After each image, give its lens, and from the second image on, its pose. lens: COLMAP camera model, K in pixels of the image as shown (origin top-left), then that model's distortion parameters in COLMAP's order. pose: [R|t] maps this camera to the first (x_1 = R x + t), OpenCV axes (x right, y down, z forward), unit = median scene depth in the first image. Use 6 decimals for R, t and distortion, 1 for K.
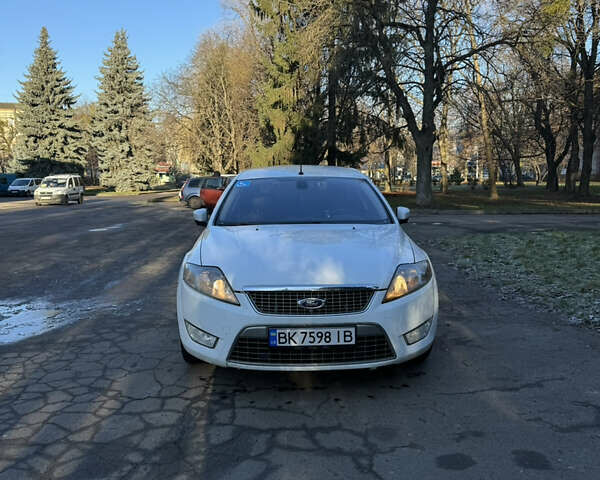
lens RADIAL K [[552.6, 0, 300.0], [0, 552.6, 240.0], [0, 0, 1]] dist [0.225031, -0.523552]
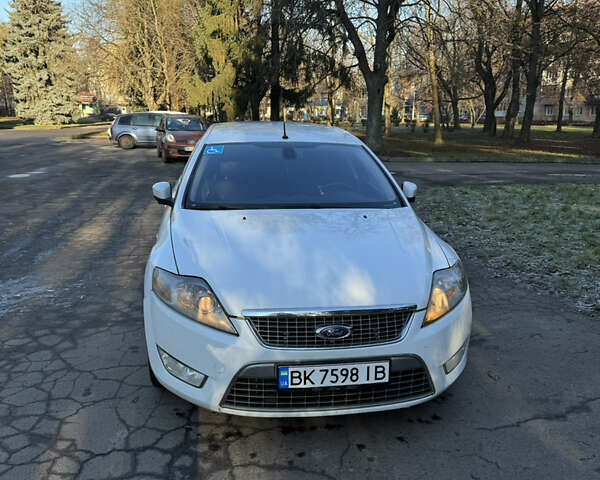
lens RADIAL K [[555.8, 0, 300.0], [0, 555.8, 240.0], [0, 0, 1]] dist [0.108993, -0.164173]
pose [[0.992825, -0.003082, 0.119535, -0.048415], [-0.010473, 0.993585, 0.112604, -0.039970], [-0.119116, -0.113049, 0.986424, 0.112149]]
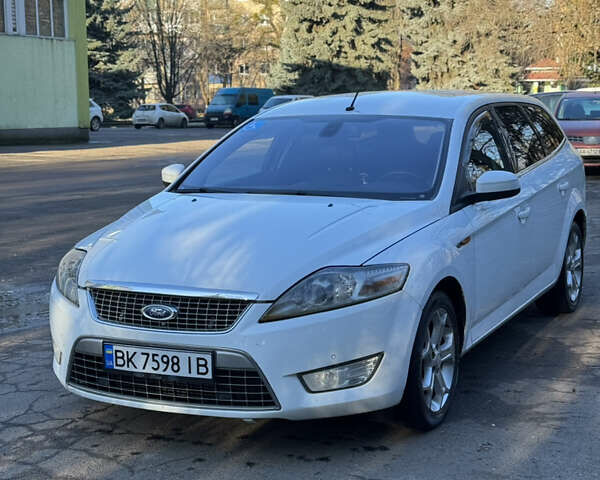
lens RADIAL K [[1134.7, 0, 300.0], [0, 1134.7, 240.0], [0, 0, 1]] dist [0.063583, 0.263789]
pose [[0.883573, 0.056663, -0.464853, 0.338517], [-0.046537, 0.998363, 0.033238, -0.011648], [0.465976, -0.007735, 0.884764, -0.060222]]
